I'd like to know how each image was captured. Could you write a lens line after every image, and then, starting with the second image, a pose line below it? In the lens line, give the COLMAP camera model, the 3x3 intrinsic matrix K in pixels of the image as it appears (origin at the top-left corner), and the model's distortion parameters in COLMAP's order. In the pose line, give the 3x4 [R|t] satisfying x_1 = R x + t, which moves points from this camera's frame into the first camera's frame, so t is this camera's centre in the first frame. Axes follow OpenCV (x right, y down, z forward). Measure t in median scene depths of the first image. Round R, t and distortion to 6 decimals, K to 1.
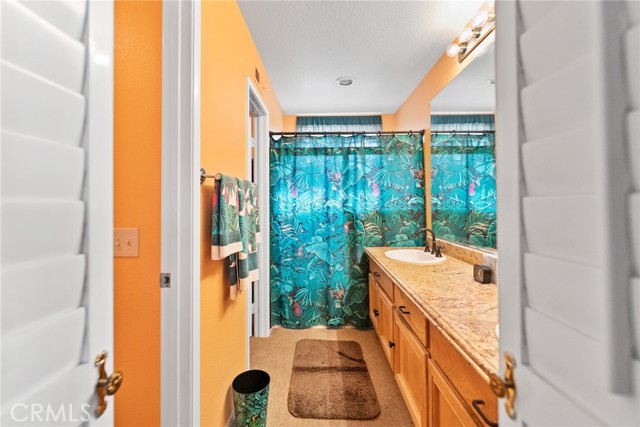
lens RADIAL K [[263.1, 0, 312.2], [0, 263.1, 201.2], [0, 0, 1]] dist [-0.000971, -0.000583]
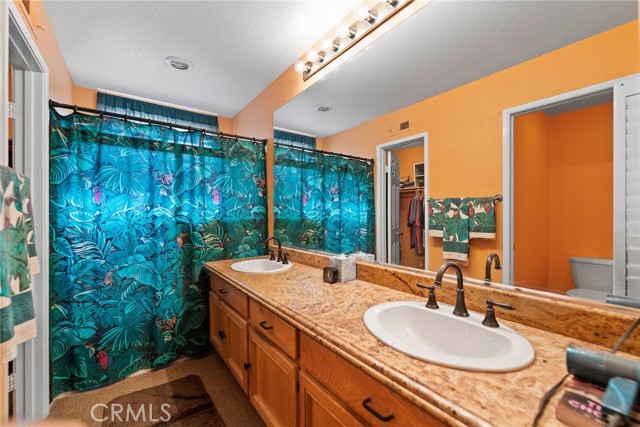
lens RADIAL K [[263.1, 0, 317.3], [0, 263.1, 213.9], [0, 0, 1]] dist [-0.000971, -0.000583]
pose [[0.786988, 0.003486, 0.616958, -0.041858], [-0.007962, 0.999958, 0.004506, 0.007823], [-0.616916, -0.008458, 0.786983, 0.084297]]
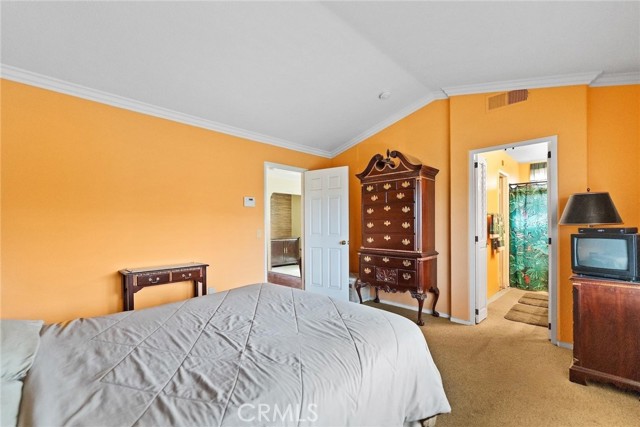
lens RADIAL K [[263.1, 0, 324.6], [0, 263.1, 220.3], [0, 0, 1]] dist [-0.000971, -0.000583]
pose [[0.723209, 0.002169, -0.690625, 0.190502], [0.002015, 0.999984, 0.005251, -0.015213], [0.690626, -0.005189, 0.723194, -1.324585]]
